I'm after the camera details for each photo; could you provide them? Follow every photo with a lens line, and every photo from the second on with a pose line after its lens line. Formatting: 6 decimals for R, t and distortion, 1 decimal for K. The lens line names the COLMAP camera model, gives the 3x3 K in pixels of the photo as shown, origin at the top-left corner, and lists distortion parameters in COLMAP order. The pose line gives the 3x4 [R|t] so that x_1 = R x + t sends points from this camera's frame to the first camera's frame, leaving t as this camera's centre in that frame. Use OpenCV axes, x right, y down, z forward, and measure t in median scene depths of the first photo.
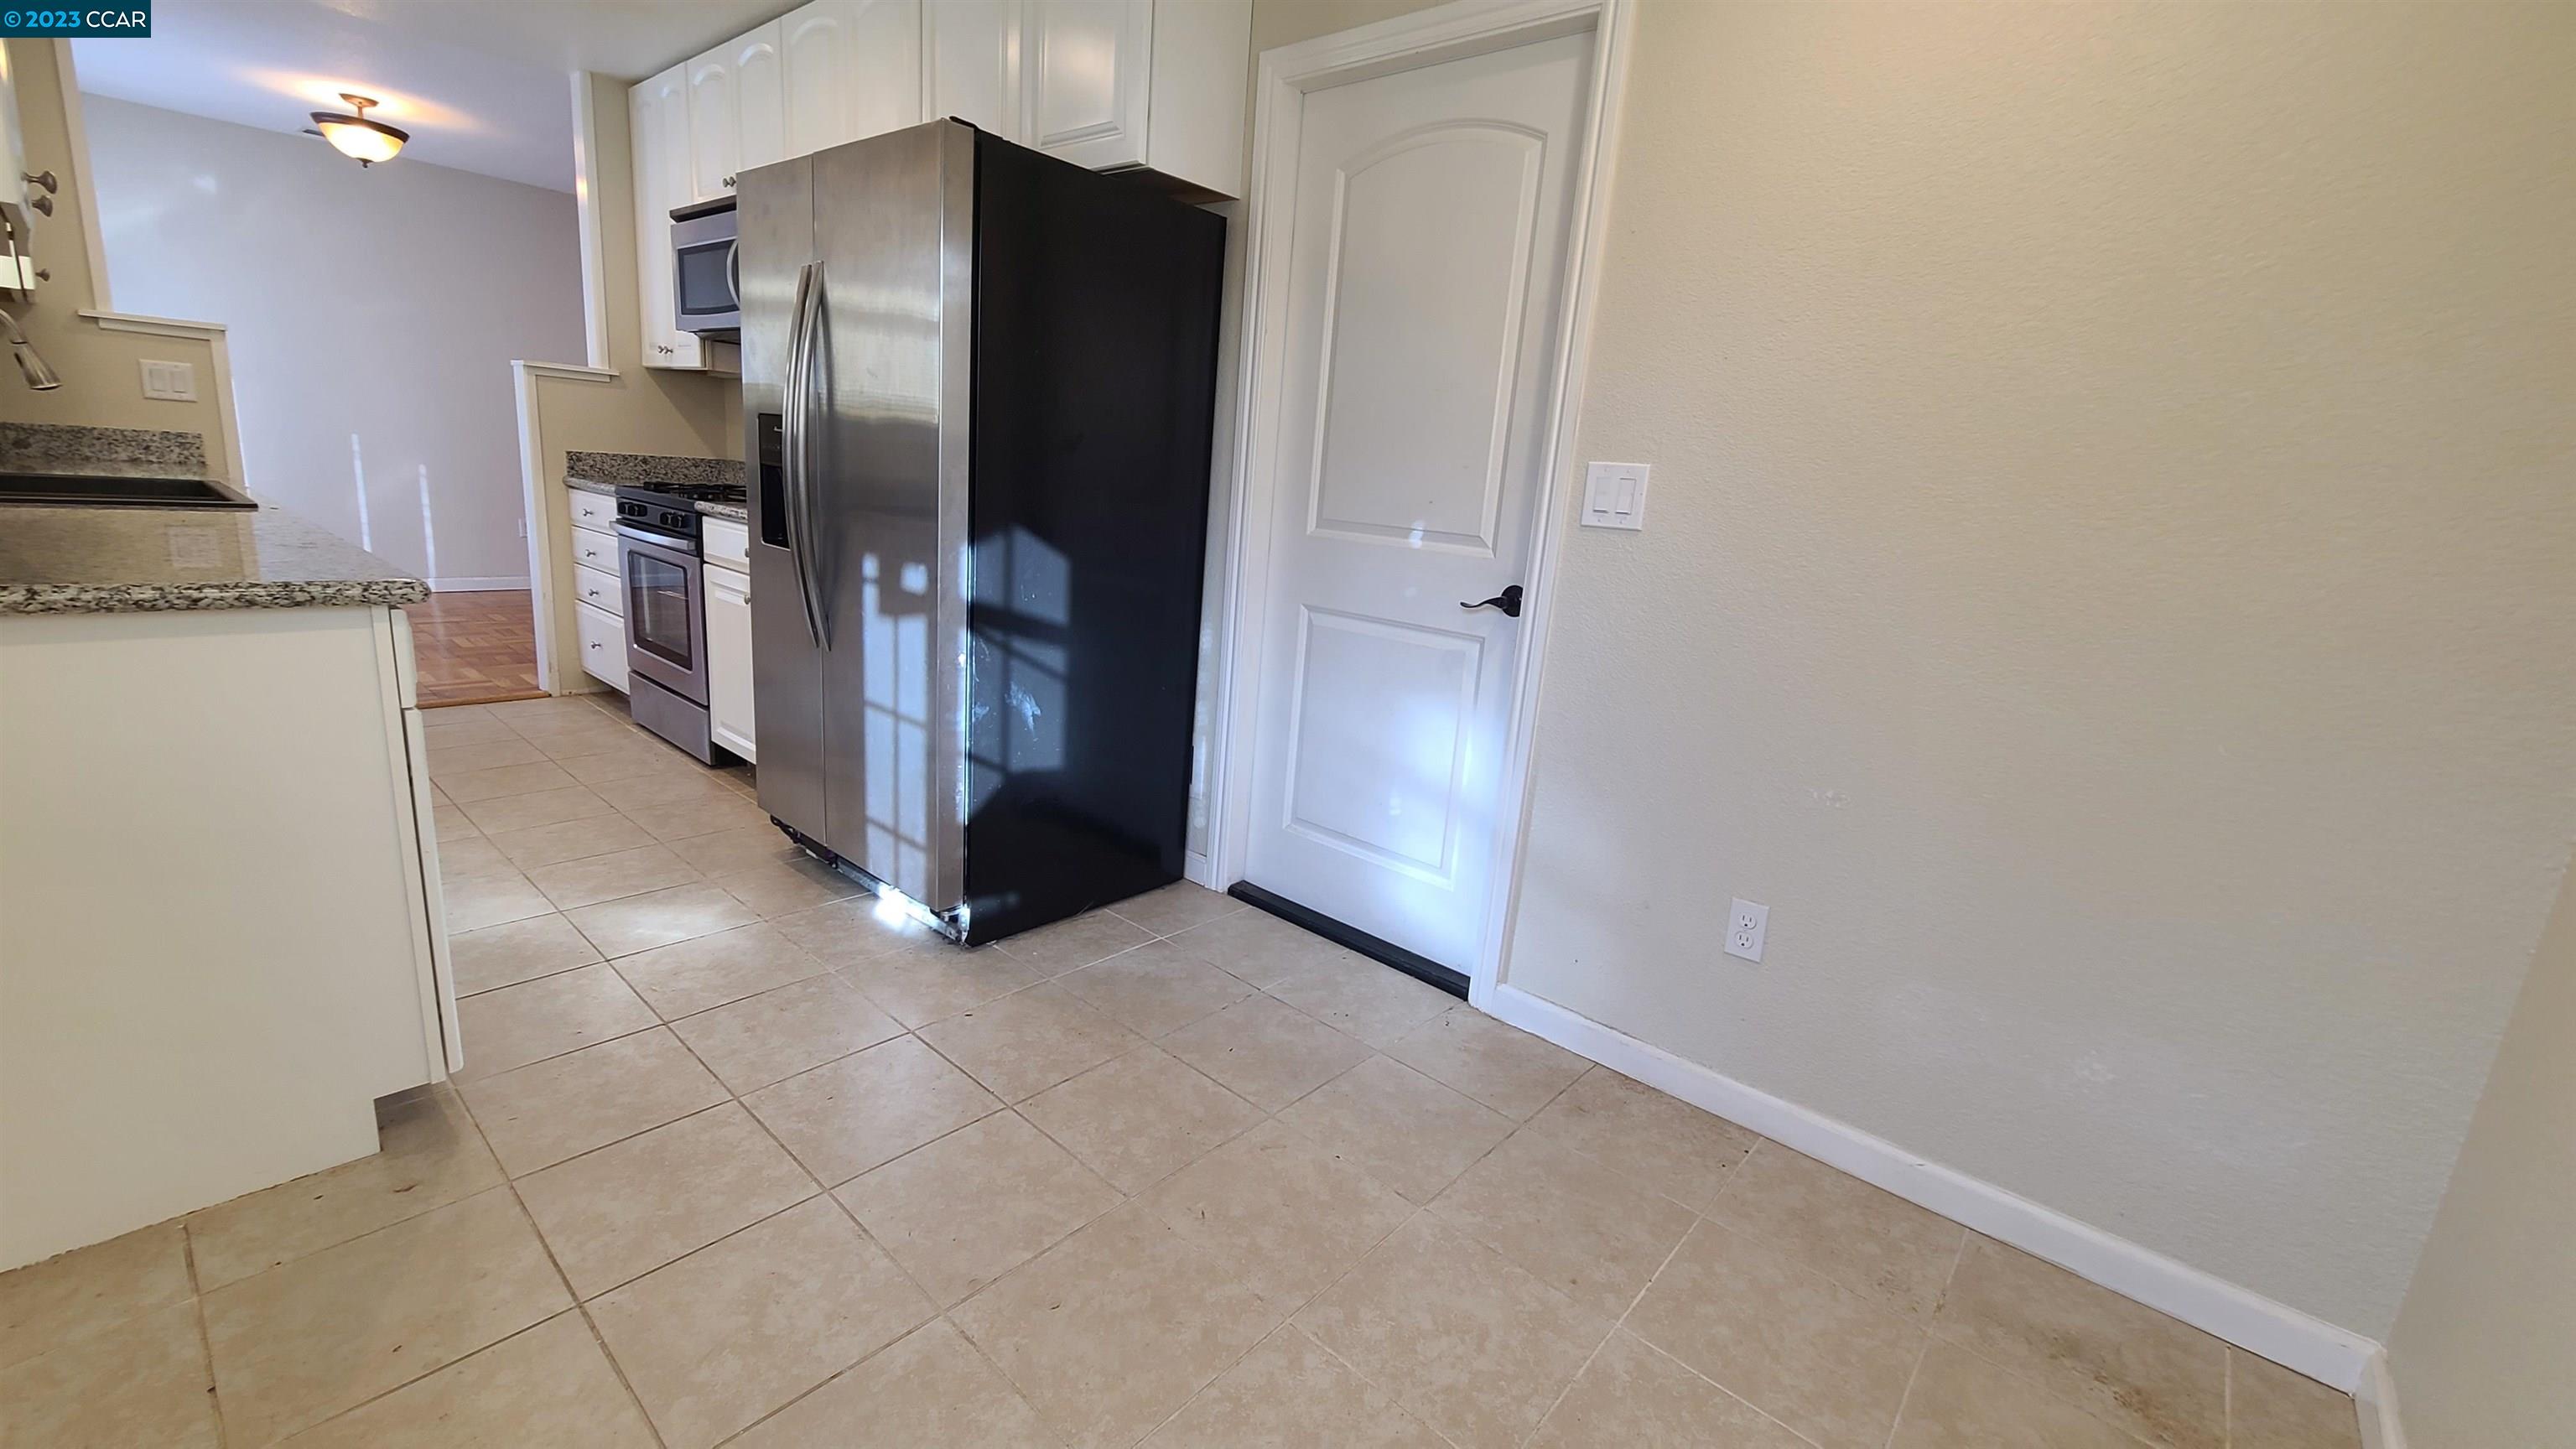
lens RADIAL K [[1045.9, 0, 1272.4], [0, 1045.9, 713.8], [0, 0, 1]] dist [-0.000353, -0.001749]
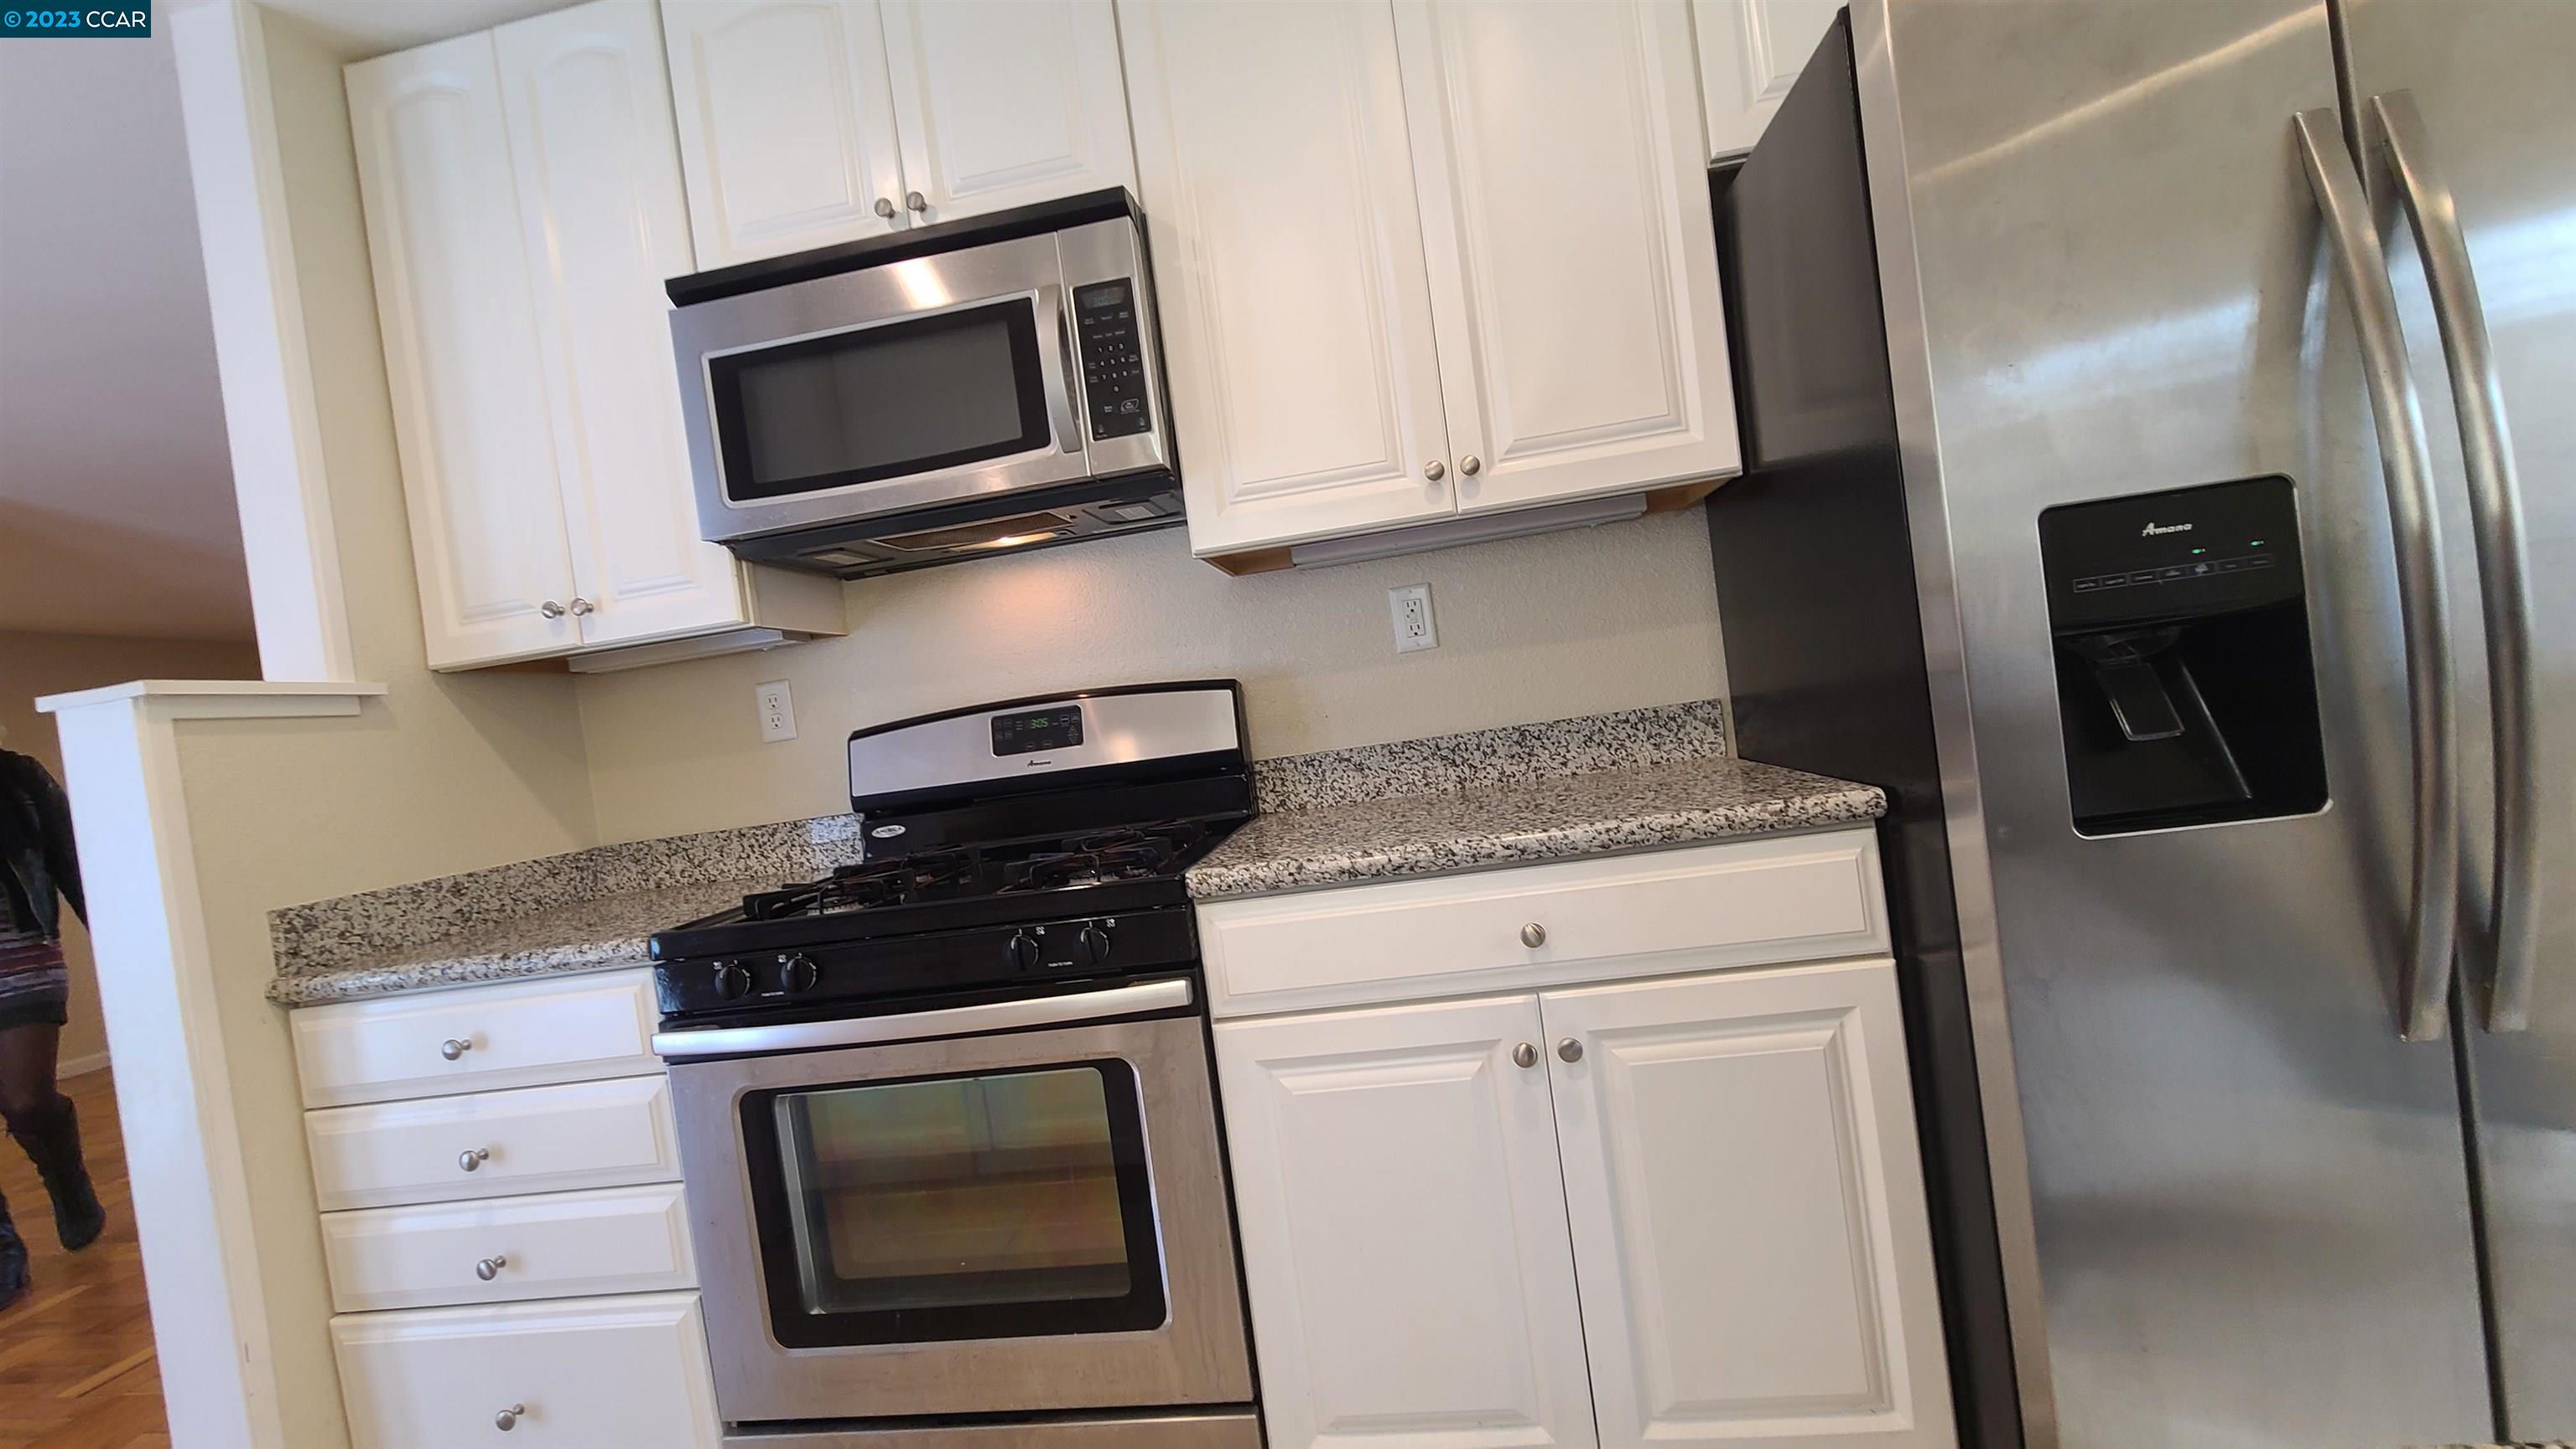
lens RADIAL K [[1045.9, 0, 1297.4], [0, 1045.9, 726.6], [0, 0, 1]] dist [-0.000353, -0.001749]
pose [[0.811367, -0.195256, 0.550961, -0.585384], [0.317352, 0.938695, -0.134680, -0.153017], [-0.490887, 0.284124, 0.823592, 0.521693]]
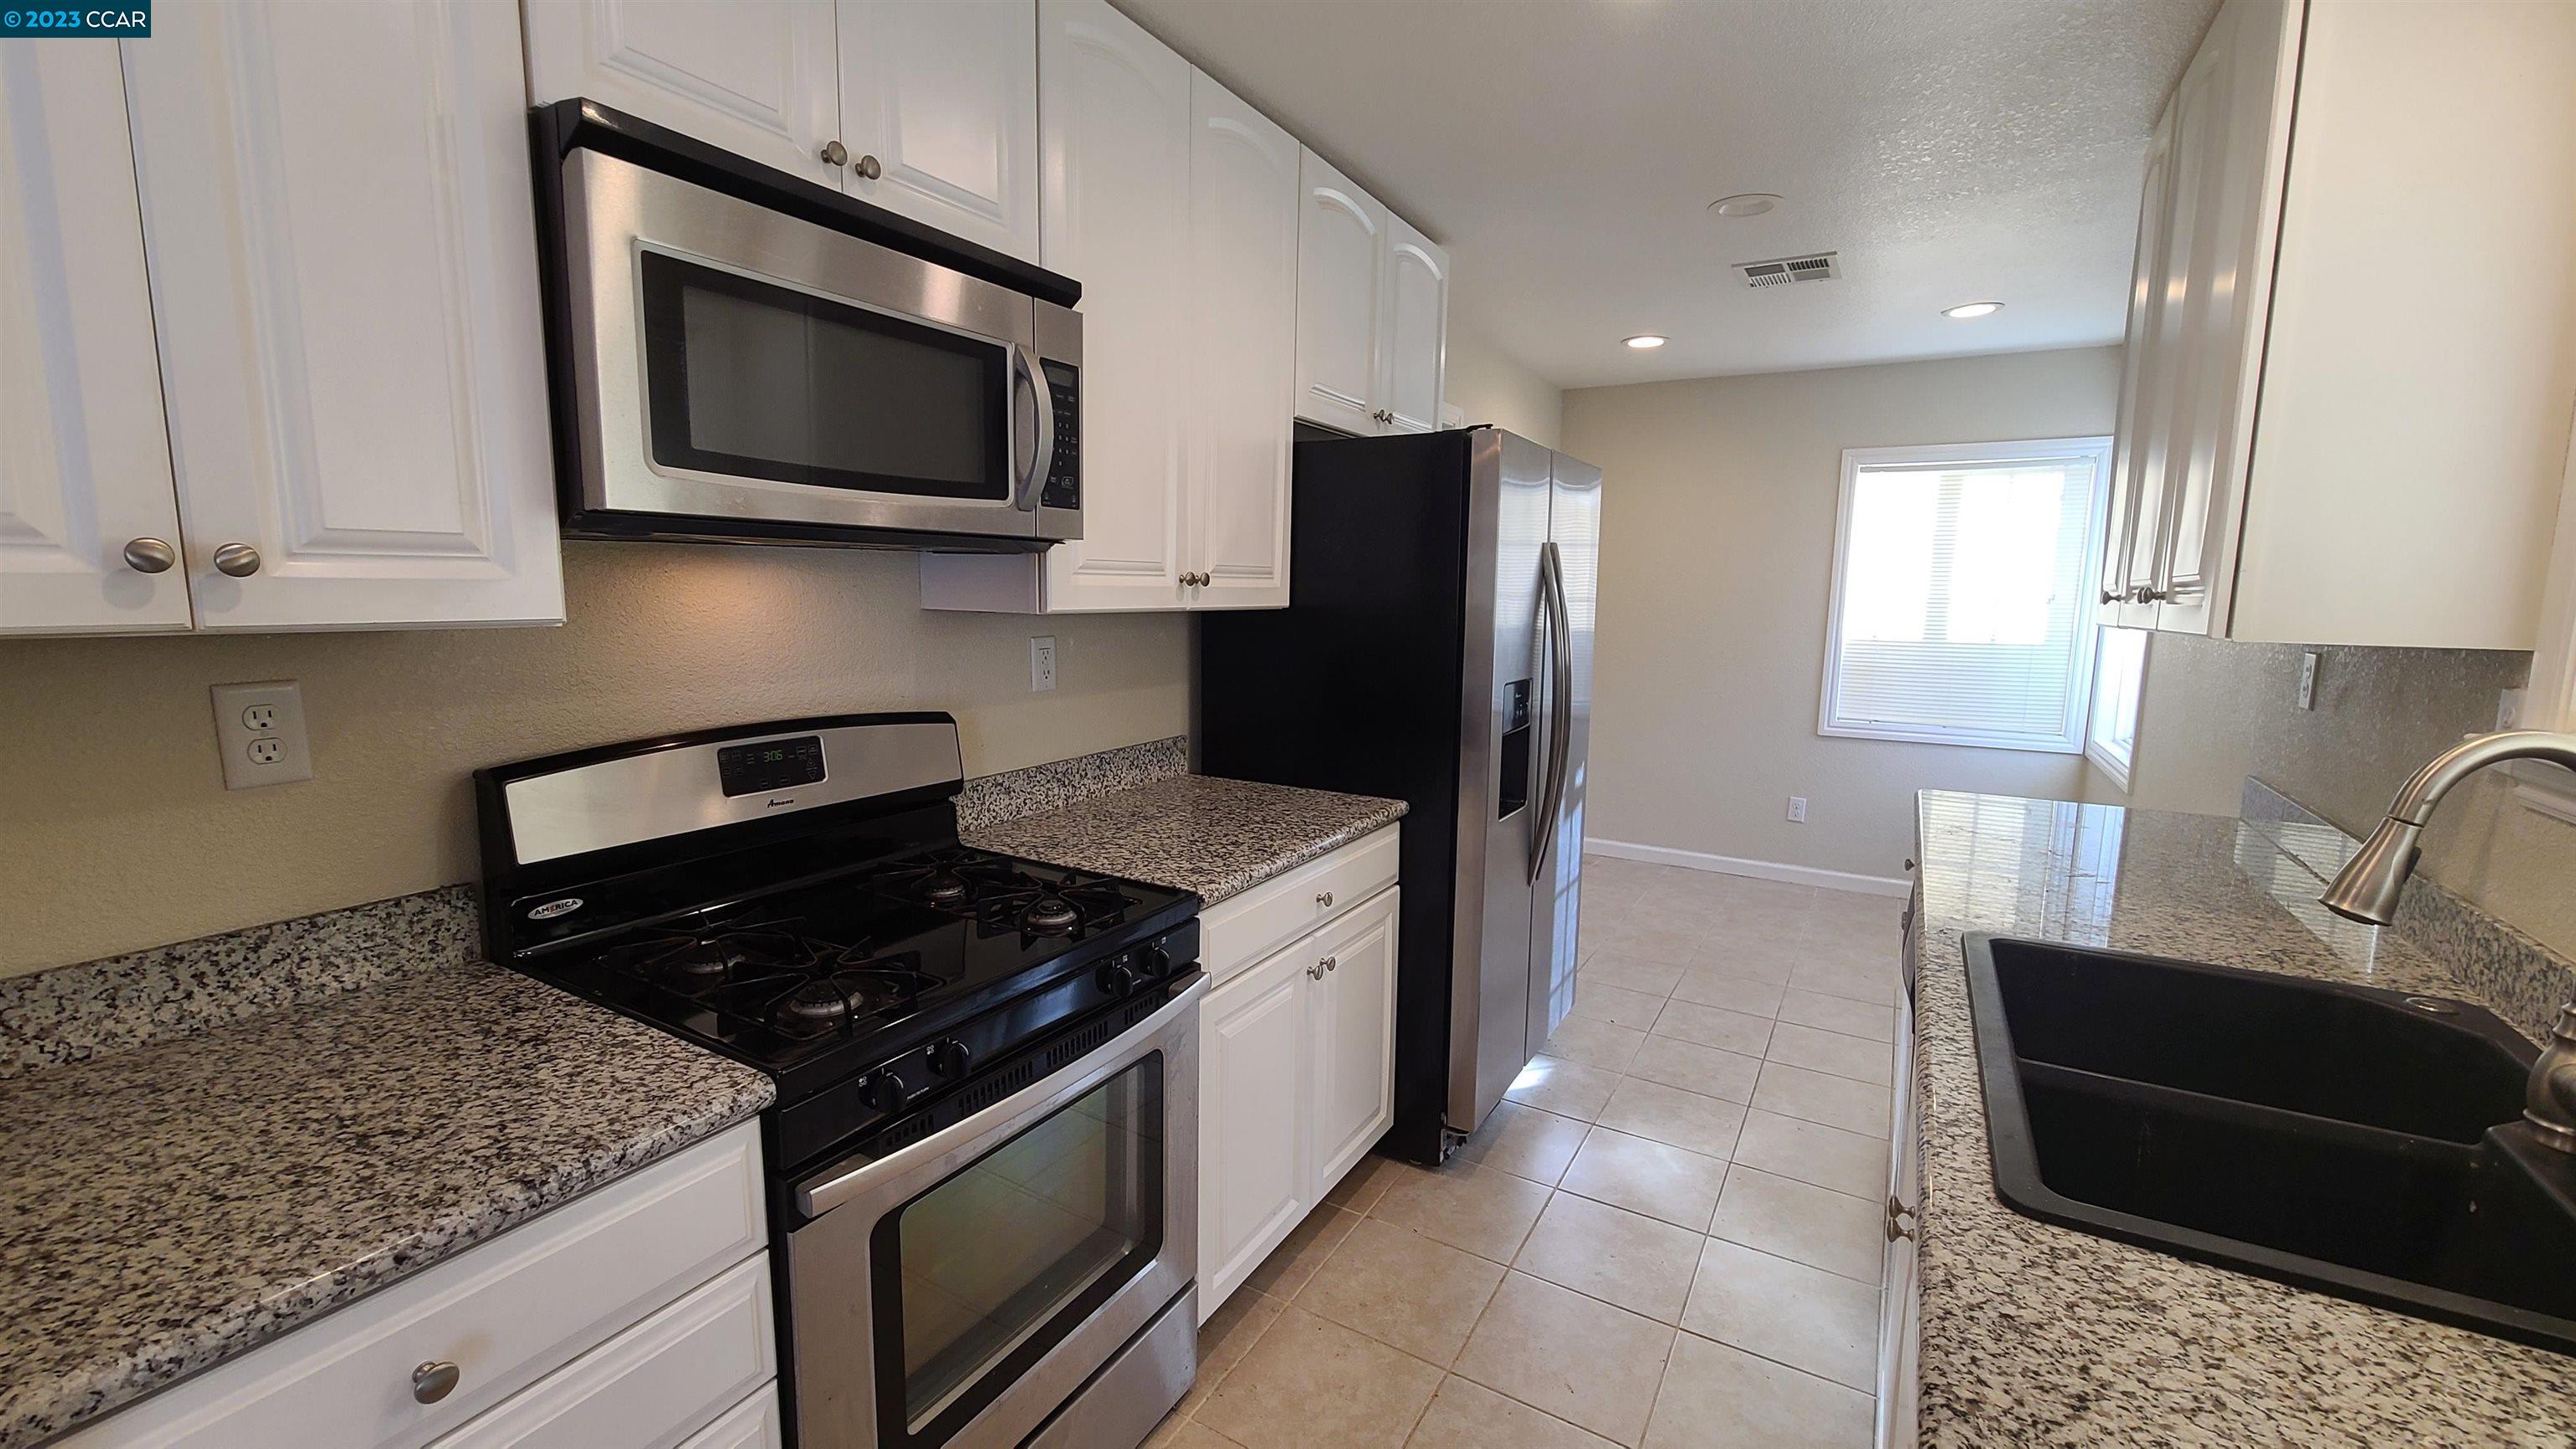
lens RADIAL K [[1045.9, 0, 1281.6], [0, 1045.9, 727.9], [0, 0, 1]] dist [-0.000353, -0.001749]
pose [[-0.184942, -0.217176, 0.958452, -0.839127], [0.195646, 0.947618, 0.252473, -0.326827], [-0.963078, 0.234211, -0.132765, 0.824588]]
